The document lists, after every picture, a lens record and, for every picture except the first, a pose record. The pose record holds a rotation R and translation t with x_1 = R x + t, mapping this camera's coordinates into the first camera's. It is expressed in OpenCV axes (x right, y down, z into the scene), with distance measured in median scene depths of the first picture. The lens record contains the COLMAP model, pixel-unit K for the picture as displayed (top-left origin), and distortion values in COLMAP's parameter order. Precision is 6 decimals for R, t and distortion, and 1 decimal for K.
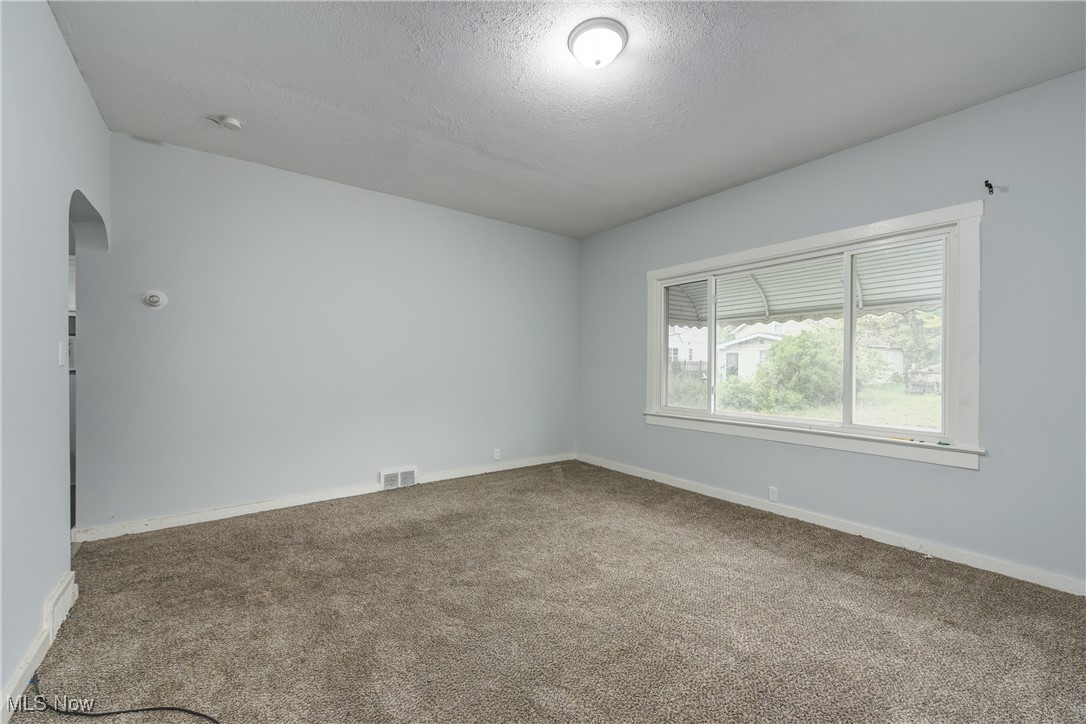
lens RADIAL K [[433.0, 0, 543.4], [0, 433.0, 365.5], [0, 0, 1]] dist [0.002339, -0.000802]
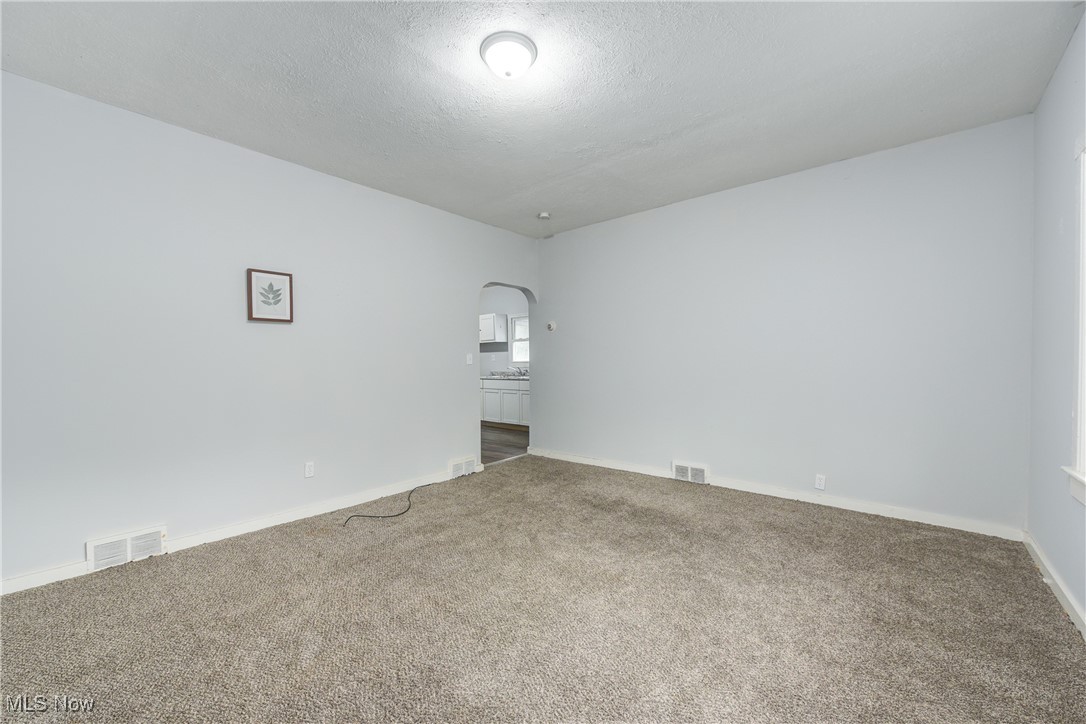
lens RADIAL K [[433.0, 0, 540.3], [0, 433.0, 364.0], [0, 0, 1]] dist [0.002339, -0.000802]
pose [[0.216475, -0.002682, -0.976284, 0.741754], [0.005262, 0.999985, -0.001580, 0.002551], [0.976274, -0.004795, 0.216486, 0.534371]]
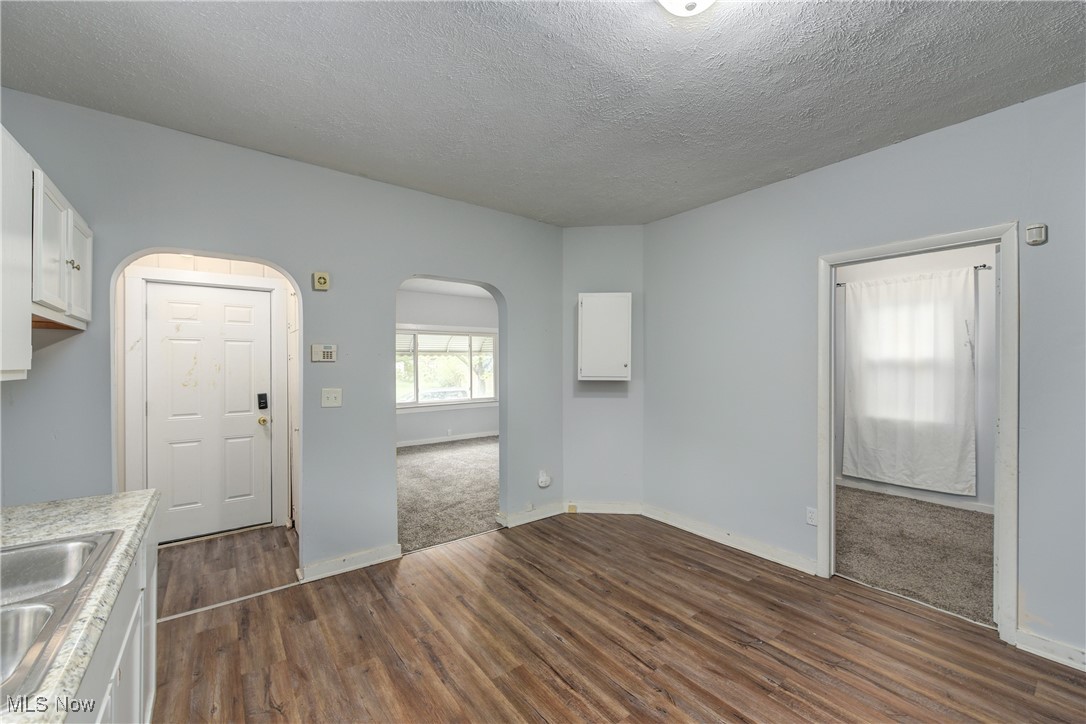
lens RADIAL K [[433.0, 0, 541.8], [0, 433.0, 364.5], [0, 0, 1]] dist [0.002339, -0.000802]
pose [[-0.012740, -0.004980, 0.999906, -1.816082], [0.007630, 0.999958, 0.005078, -0.071165], [-0.999890, 0.007694, -0.012701, 0.576685]]
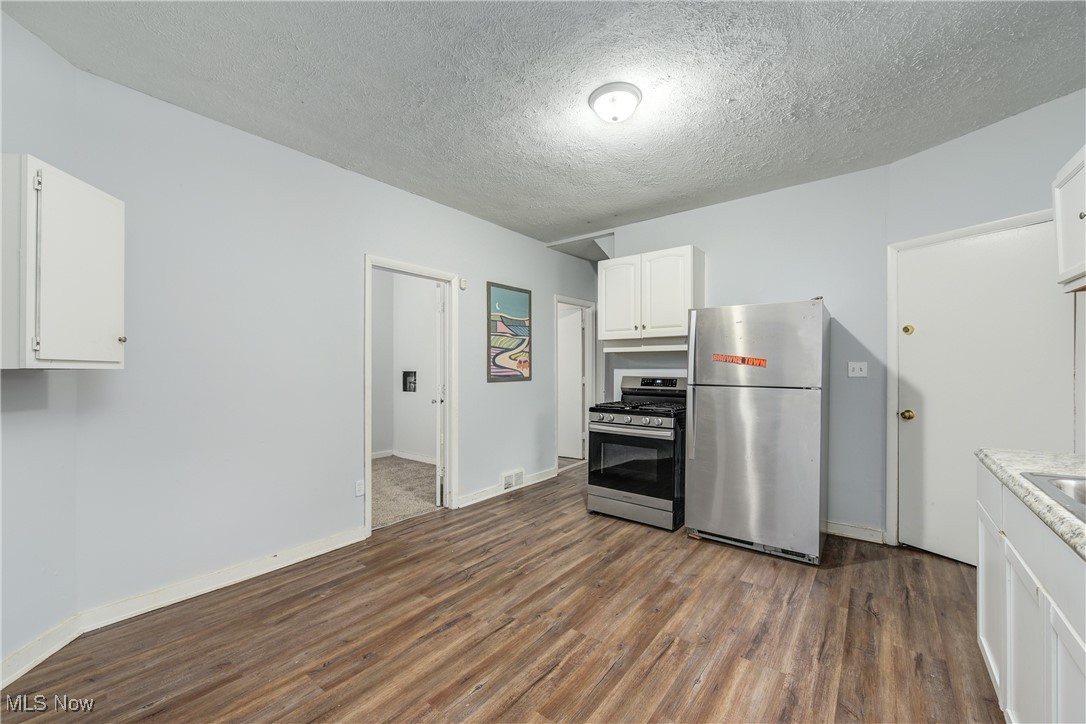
lens RADIAL K [[433.0, 0, 546.7], [0, 433.0, 369.4], [0, 0, 1]] dist [0.002339, -0.000802]
pose [[-0.961830, 0.001241, -0.273646, -1.104225], [-0.001089, 0.999964, 0.008363, -0.030744], [0.273647, 0.008342, -0.961794, 1.051338]]
